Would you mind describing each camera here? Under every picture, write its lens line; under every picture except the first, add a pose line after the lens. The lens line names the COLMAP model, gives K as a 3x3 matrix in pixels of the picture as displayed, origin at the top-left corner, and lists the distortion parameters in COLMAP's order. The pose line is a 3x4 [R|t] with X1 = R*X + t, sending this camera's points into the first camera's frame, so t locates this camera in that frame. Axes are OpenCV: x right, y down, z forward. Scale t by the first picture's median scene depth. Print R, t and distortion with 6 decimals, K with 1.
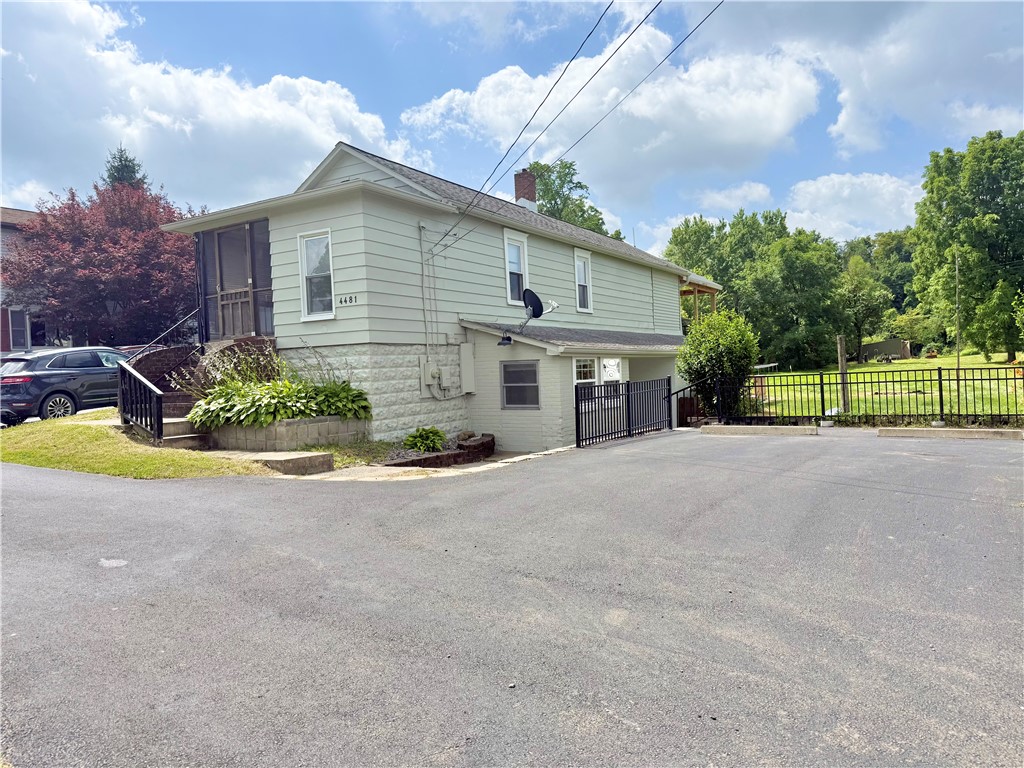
lens RADIAL K [[733.1, 0, 512.6], [0, 733.1, 390.7], [0, 0, 1]] dist [0.092352, -0.087327]
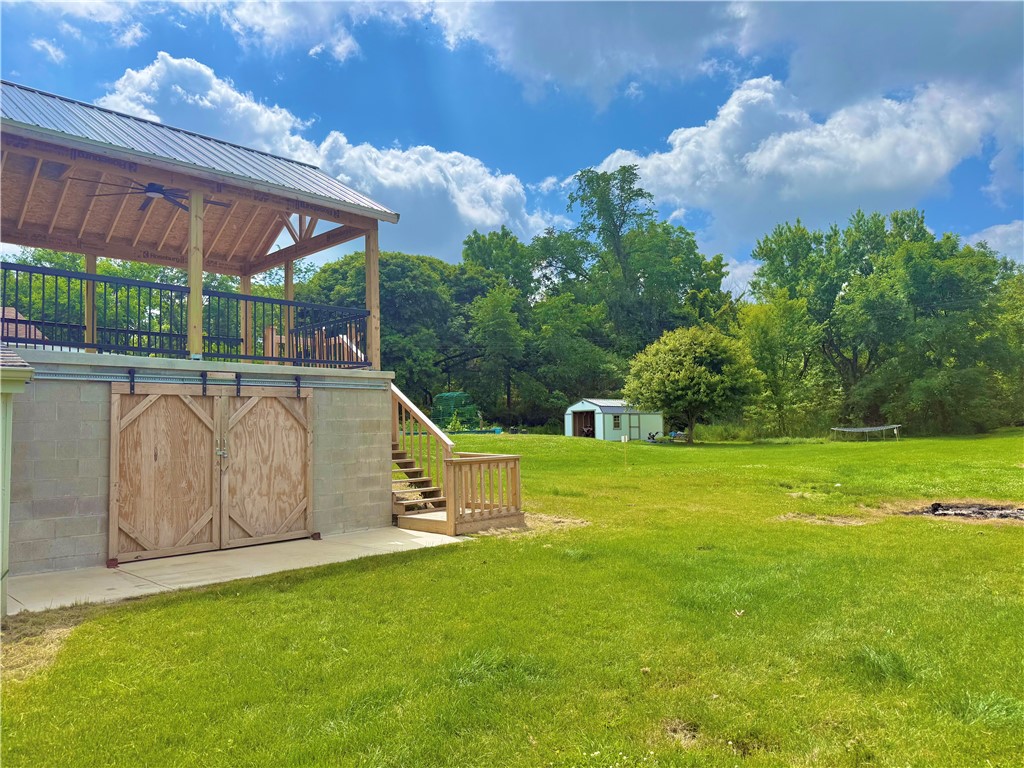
lens RADIAL K [[733.1, 0, 515.6], [0, 733.1, 379.1], [0, 0, 1]] dist [0.092352, -0.087327]
pose [[0.975012, 0.001403, -0.222147, 0.771061], [-0.021311, 0.995959, -0.087244, -0.054777], [0.221127, 0.089798, 0.971102, 1.266752]]
